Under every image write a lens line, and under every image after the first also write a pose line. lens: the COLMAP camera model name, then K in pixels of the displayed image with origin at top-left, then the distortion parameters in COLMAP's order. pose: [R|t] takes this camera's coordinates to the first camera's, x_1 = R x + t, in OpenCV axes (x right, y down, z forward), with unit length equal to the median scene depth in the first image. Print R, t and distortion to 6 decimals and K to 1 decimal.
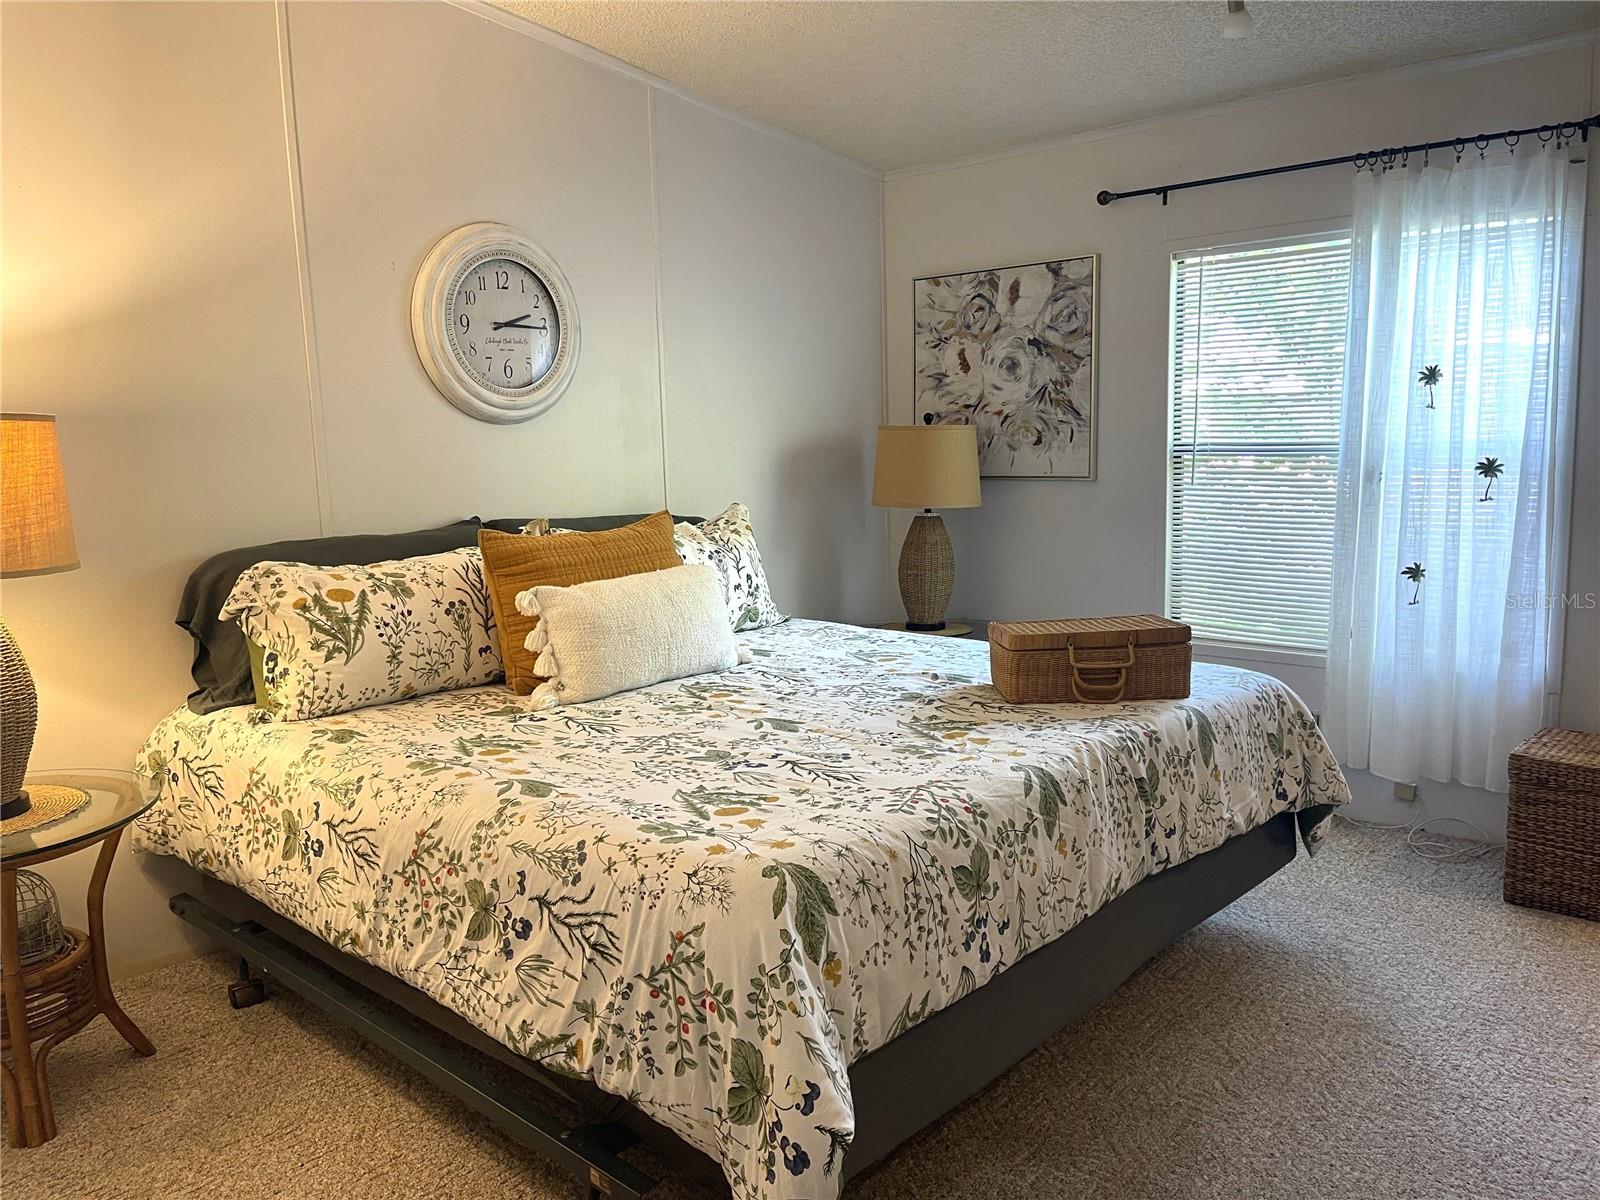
lens RADIAL K [[1203.9, 0, 797.0], [0, 1203.9, 598.4], [0, 0, 1]] dist [0.075806, -0.101158]
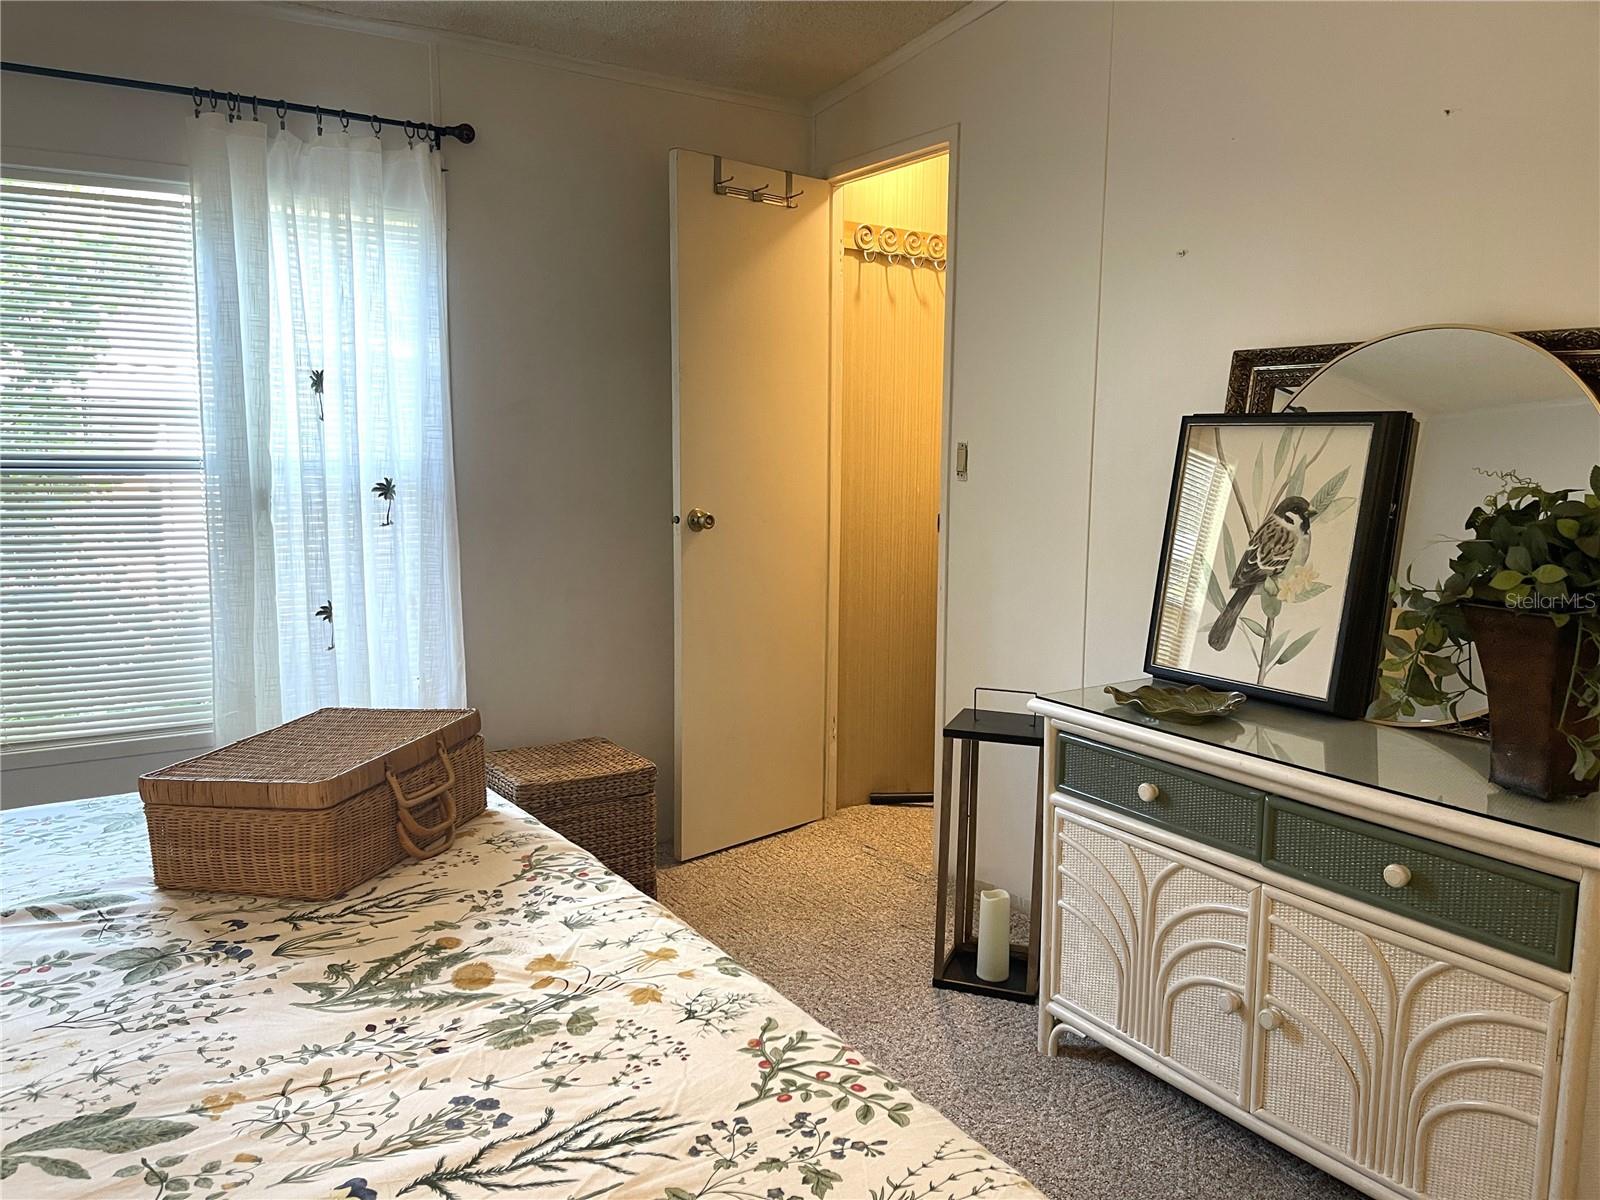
lens RADIAL K [[1203.9, 0, 797.7], [0, 1203.9, 611.9], [0, 0, 1]] dist [0.075806, -0.101158]
pose [[0.261192, -0.105931, 0.959457, -0.327237], [0.115965, 0.990205, 0.077757, -0.072629], [-0.958296, 0.090954, 0.270918, 0.667796]]
